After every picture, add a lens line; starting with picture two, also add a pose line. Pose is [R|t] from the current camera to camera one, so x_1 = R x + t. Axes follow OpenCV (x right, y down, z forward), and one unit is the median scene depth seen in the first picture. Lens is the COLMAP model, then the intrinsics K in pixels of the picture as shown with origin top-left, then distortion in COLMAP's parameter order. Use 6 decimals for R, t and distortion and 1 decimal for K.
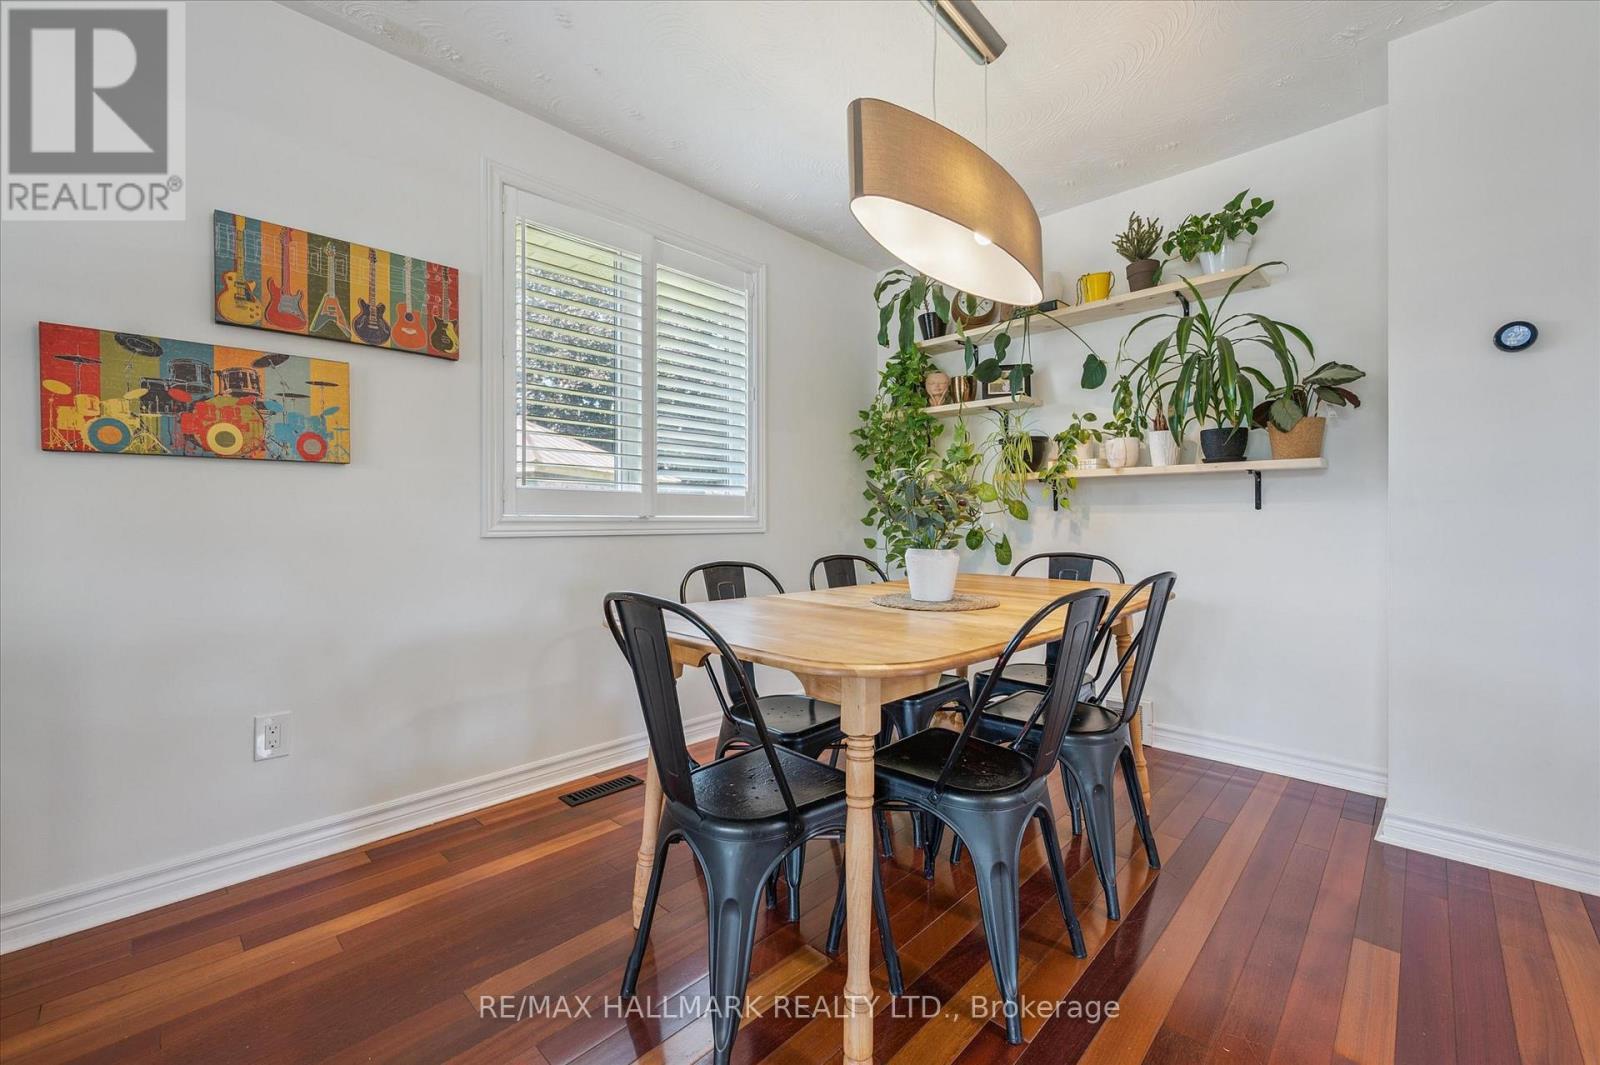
lens RADIAL K [[652.2, 0, 801.7], [0, 652.2, 516.5], [0, 0, 1]] dist [0.000253, 0.000029]
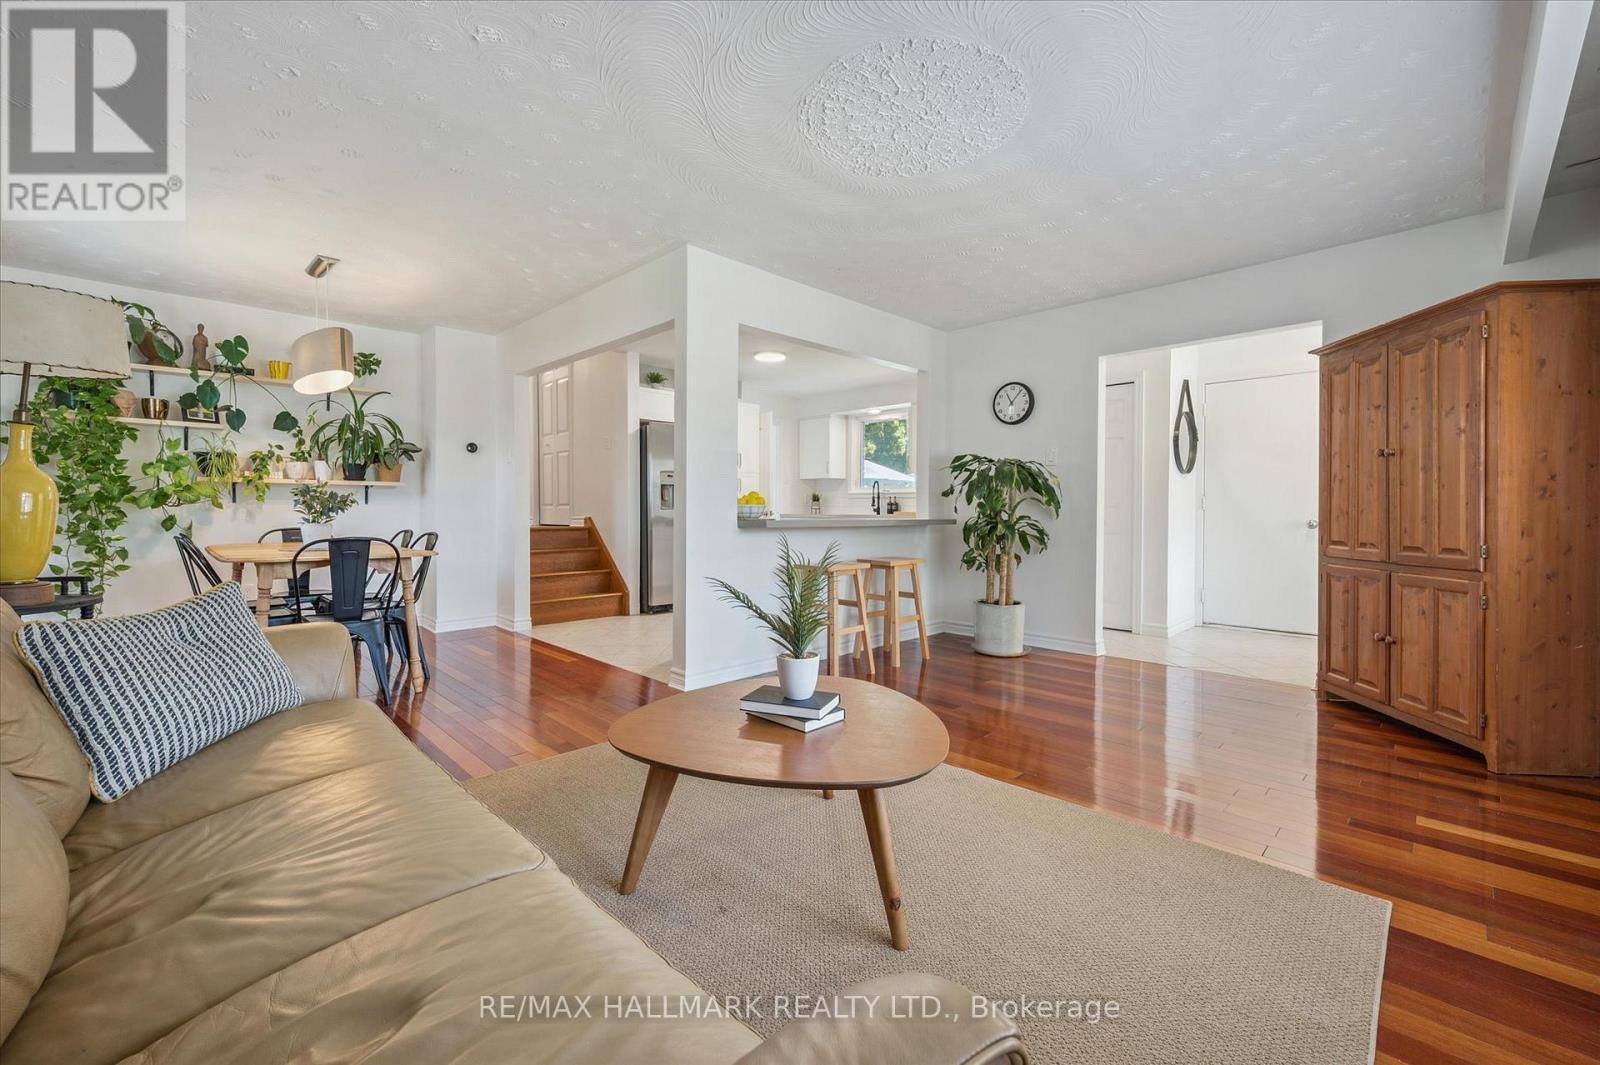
lens RADIAL K [[665.1, 0, 803.2], [0, 665.1, 510.8], [0, 0, 1]] dist [-0.000006, 0.000002]
pose [[0.020952, -0.002855, 0.999776, -1.246803], [-0.004988, 0.999983, 0.002960, -0.001526], [-0.999768, -0.005049, 0.020938, -0.380148]]
